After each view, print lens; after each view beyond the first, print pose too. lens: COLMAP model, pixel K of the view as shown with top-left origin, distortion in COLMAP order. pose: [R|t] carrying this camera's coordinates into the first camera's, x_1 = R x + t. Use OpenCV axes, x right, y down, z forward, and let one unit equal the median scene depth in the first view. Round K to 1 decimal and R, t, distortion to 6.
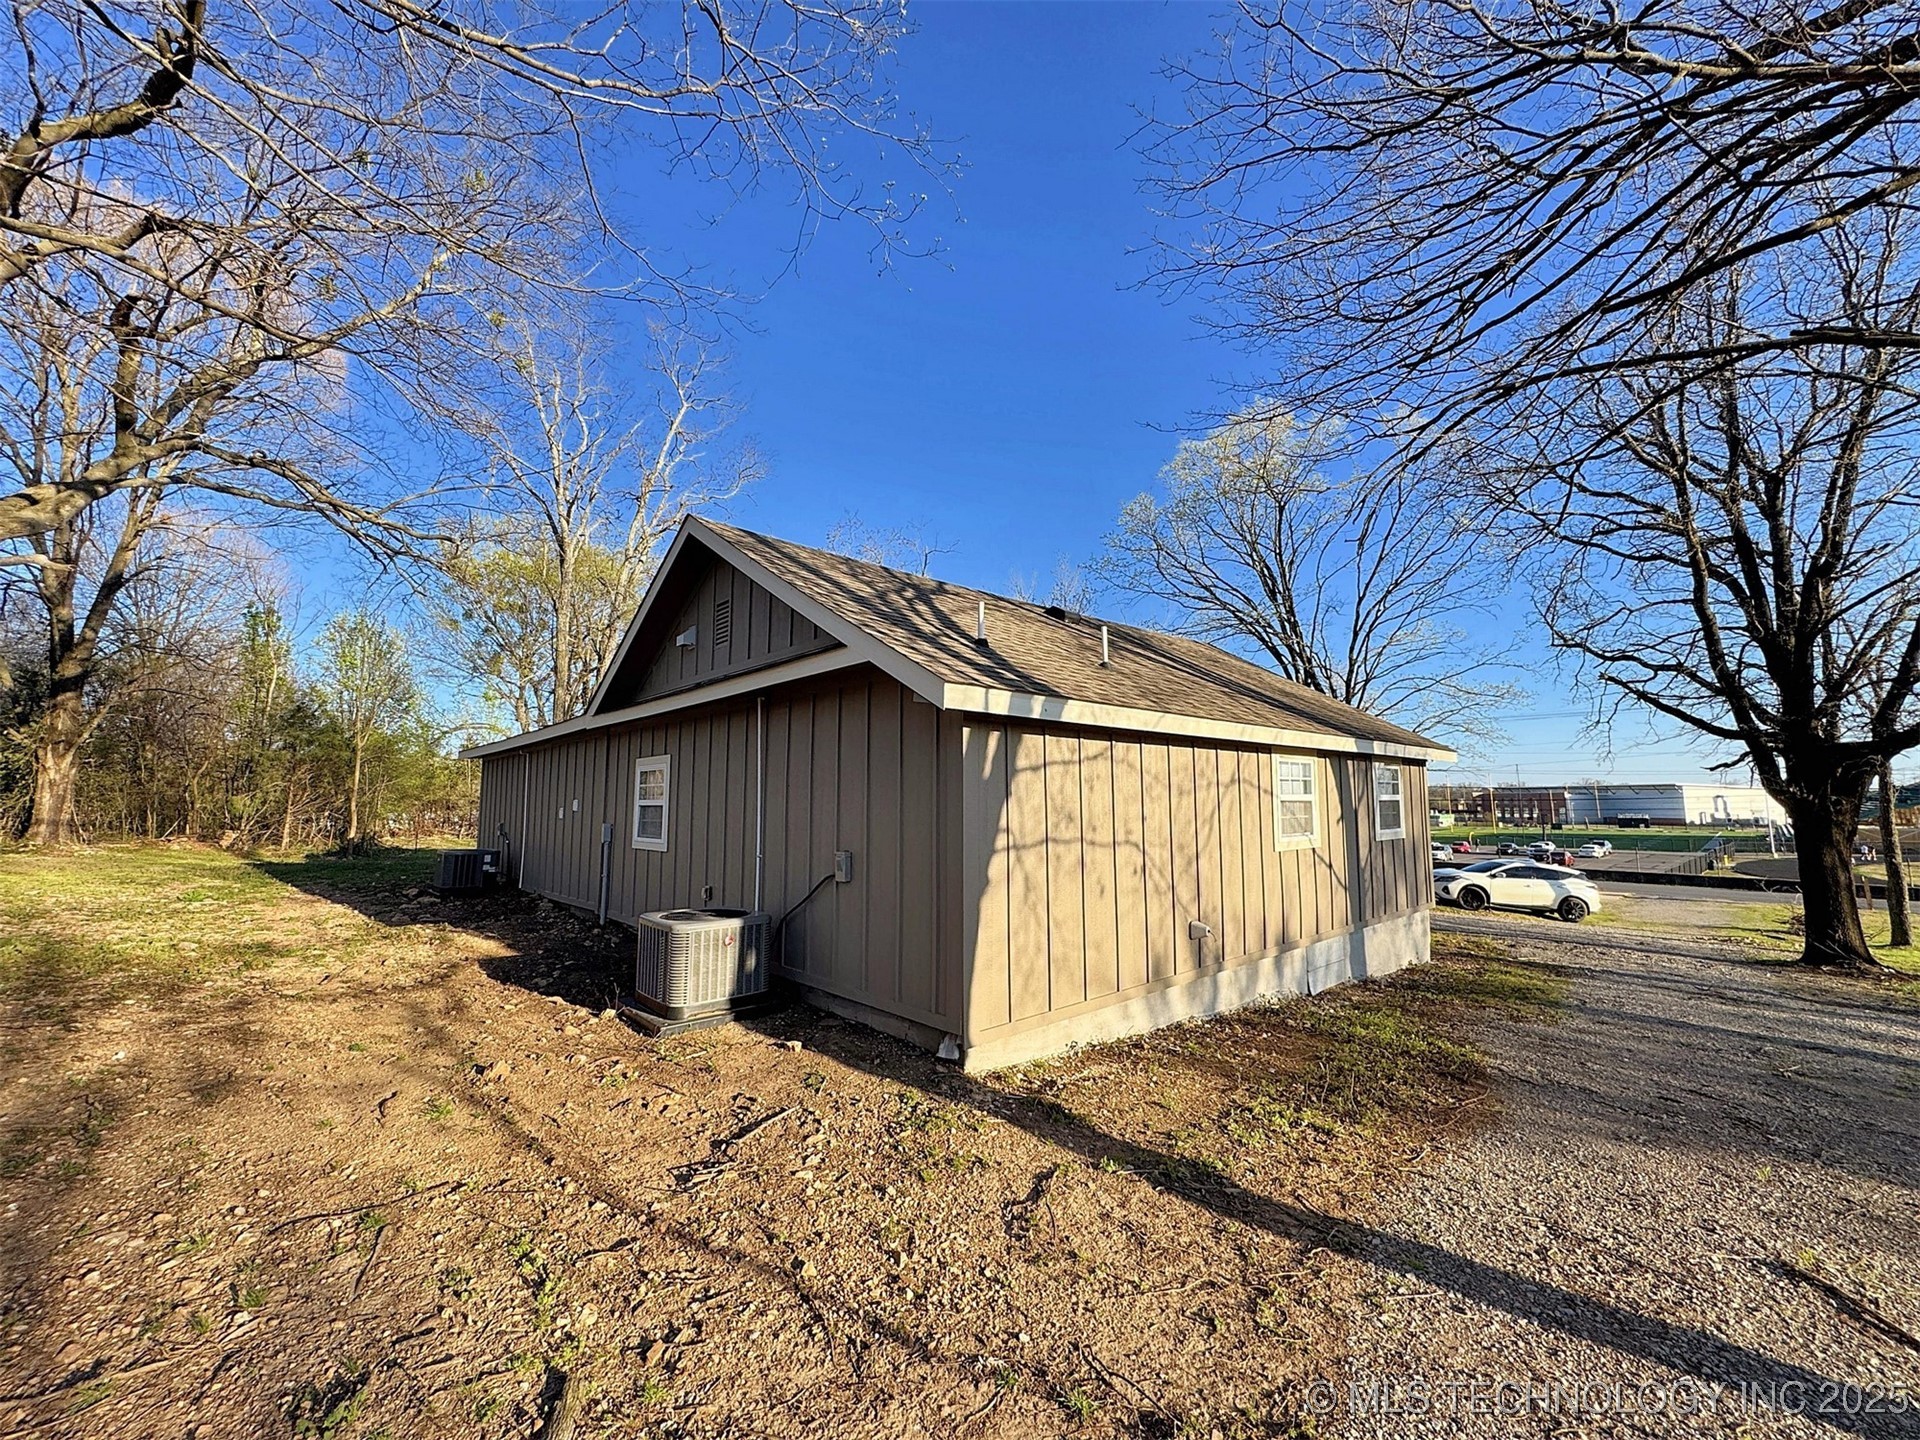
lens RADIAL K [[763.9, 0, 960.6], [0, 763.9, 721.8], [0, 0, 1]] dist [-0.002413, -0.000227]
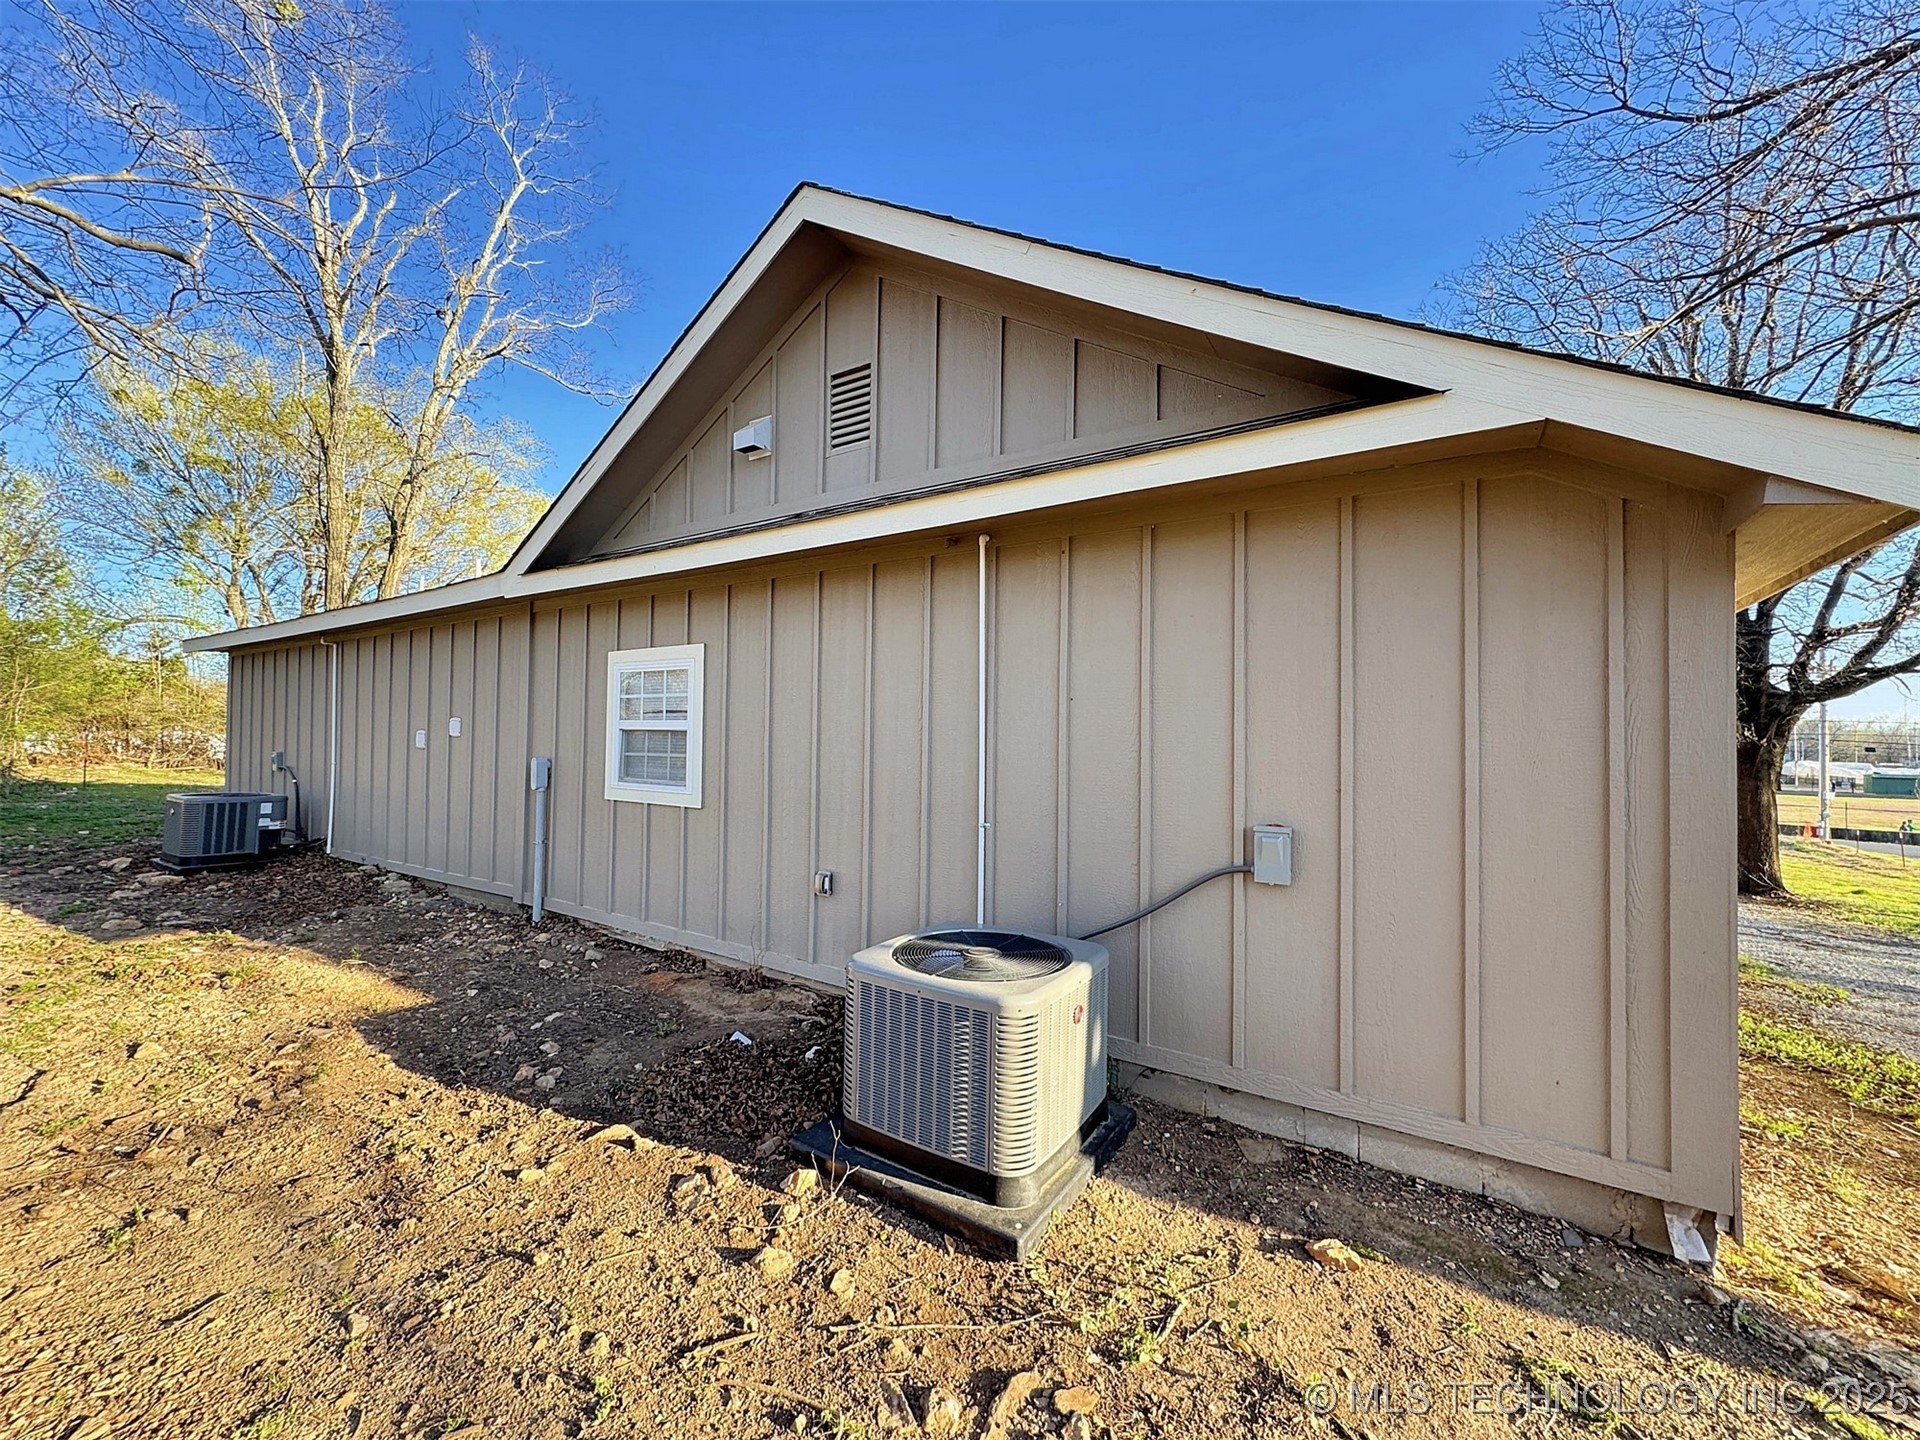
lens RADIAL K [[764.0, 0, 953.5], [0, 764.0, 717.0], [0, 0, 1]] dist [0.000552, -0.000007]
pose [[0.968407, 0.021363, 0.248459, -0.315631], [-0.042457, 0.995902, 0.079851, 0.041939], [-0.245735, -0.087877, 0.965346, 0.357168]]
